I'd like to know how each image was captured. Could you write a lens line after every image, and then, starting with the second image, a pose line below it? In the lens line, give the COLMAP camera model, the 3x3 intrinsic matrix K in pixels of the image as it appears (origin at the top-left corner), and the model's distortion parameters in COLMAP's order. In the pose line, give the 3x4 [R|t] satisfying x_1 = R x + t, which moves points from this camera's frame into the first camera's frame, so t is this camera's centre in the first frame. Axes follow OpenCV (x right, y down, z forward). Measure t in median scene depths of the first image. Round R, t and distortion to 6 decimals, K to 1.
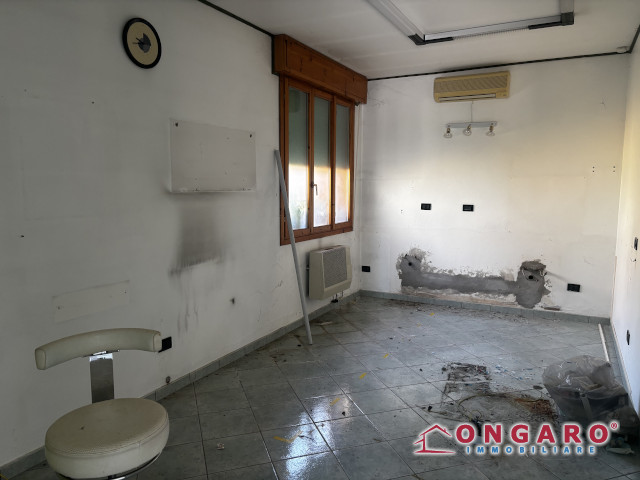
lens RADIAL K [[485.3, 0, 320.0], [0, 485.3, 240.0], [0, 0, 1]] dist [0.045330, -0.044083]
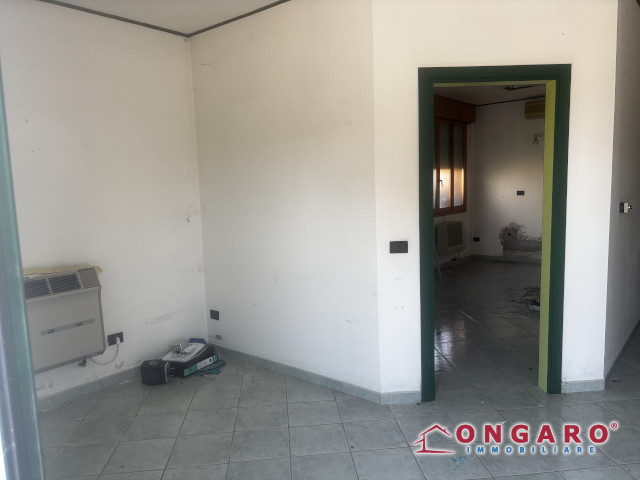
lens RADIAL K [[485.3, 0, 320.0], [0, 485.3, 240.0], [0, 0, 1]] dist [0.045330, -0.044083]
pose [[0.976094, -0.011730, -0.217032, -0.045752], [0.012167, 0.999926, 0.000679, 0.062330], [0.217008, -0.003303, 0.976164, -0.532550]]
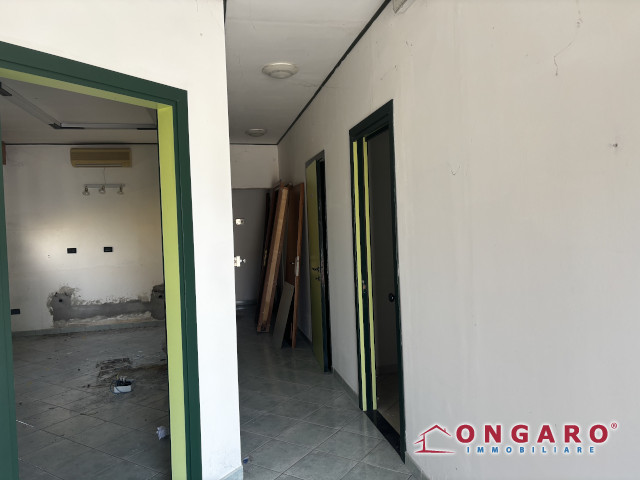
lens RADIAL K [[485.3, 0, 320.0], [0, 485.3, 240.0], [0, 0, 1]] dist [0.045330, -0.044083]
pose [[0.766321, -0.048462, 0.640628, -0.089749], [0.110360, 0.992259, -0.056952, 0.043637], [-0.632909, 0.114343, 0.765736, -0.334429]]
